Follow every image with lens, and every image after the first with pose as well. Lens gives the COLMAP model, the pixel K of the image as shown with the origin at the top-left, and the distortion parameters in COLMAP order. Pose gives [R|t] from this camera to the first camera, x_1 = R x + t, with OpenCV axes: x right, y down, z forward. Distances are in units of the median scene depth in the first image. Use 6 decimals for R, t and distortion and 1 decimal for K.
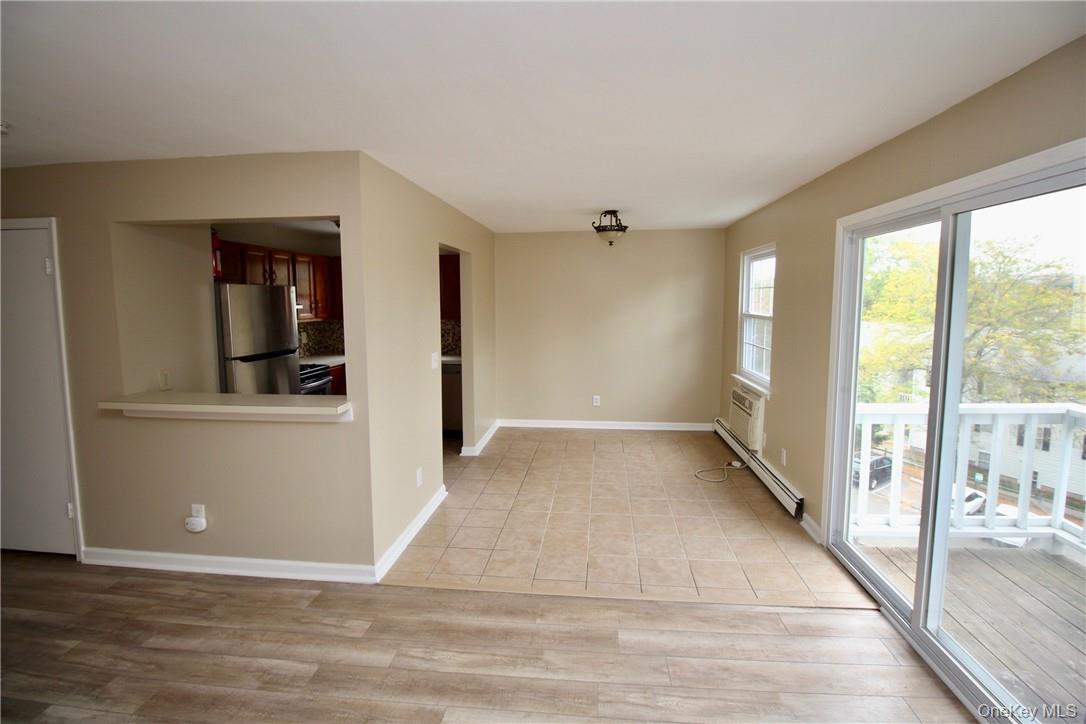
lens RADIAL K [[505.5, 0, 546.1], [0, 505.5, 345.4], [0, 0, 1]] dist [-0.000749, -0.000210]
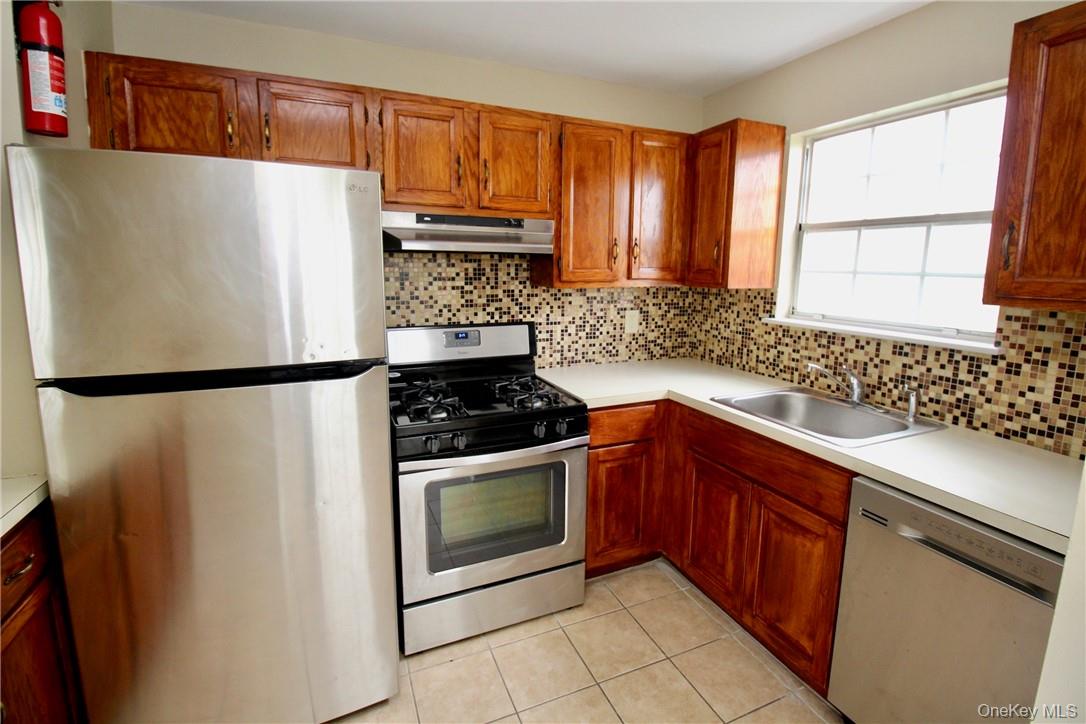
lens RADIAL K [[505.5, 0, 546.1], [0, 505.5, 345.4], [0, 0, 1]] dist [-0.000749, -0.000210]
pose [[0.489658, 0.146203, -0.859570, -0.102033], [-0.092705, 0.988983, 0.115405, -0.040013], [0.866972, 0.023178, 0.497817, 0.679353]]
